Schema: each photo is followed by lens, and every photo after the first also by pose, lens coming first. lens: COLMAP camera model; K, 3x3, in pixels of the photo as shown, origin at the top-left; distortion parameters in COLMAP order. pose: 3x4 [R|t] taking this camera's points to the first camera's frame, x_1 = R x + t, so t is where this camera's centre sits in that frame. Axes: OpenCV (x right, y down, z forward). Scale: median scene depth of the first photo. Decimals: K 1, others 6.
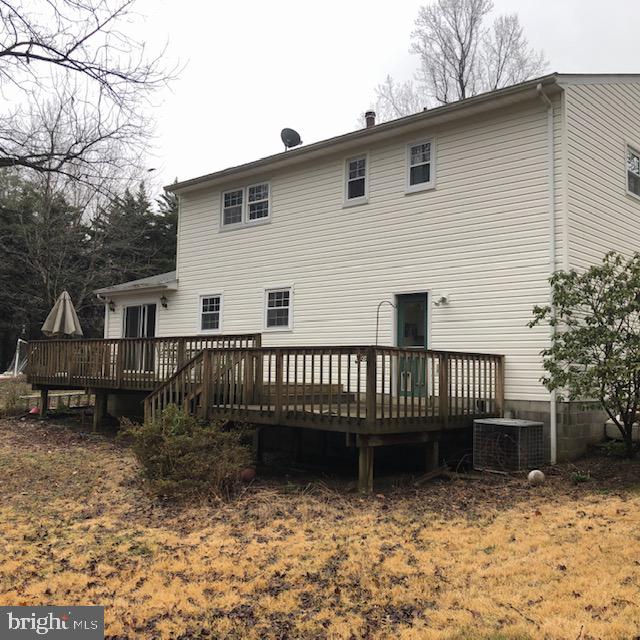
lens RADIAL K [[700.9, 0, 319.7], [0, 700.9, 319.6], [0, 0, 1]] dist [0.031034, 0.000000]
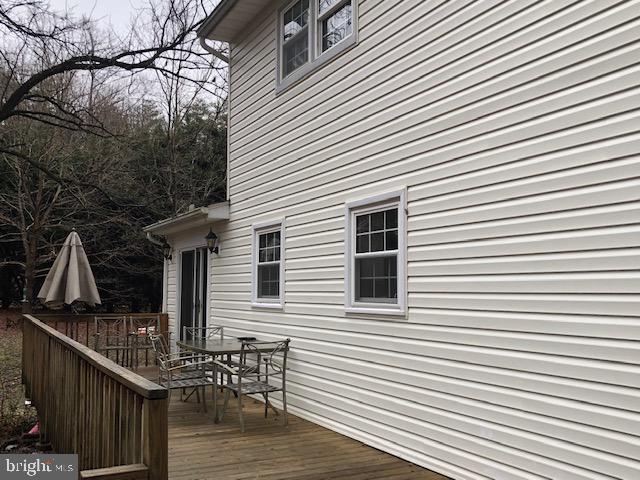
lens RADIAL K [[651.5, 0, 320.0], [0, 651.5, 241.5], [0, 0, 1]] dist [0.009644, 0.000000]
pose [[0.937818, -0.041693, -0.344614, 0.034713], [0.040662, 0.999121, -0.010224, -0.019615], [0.344737, -0.004425, 0.938689, 0.610886]]
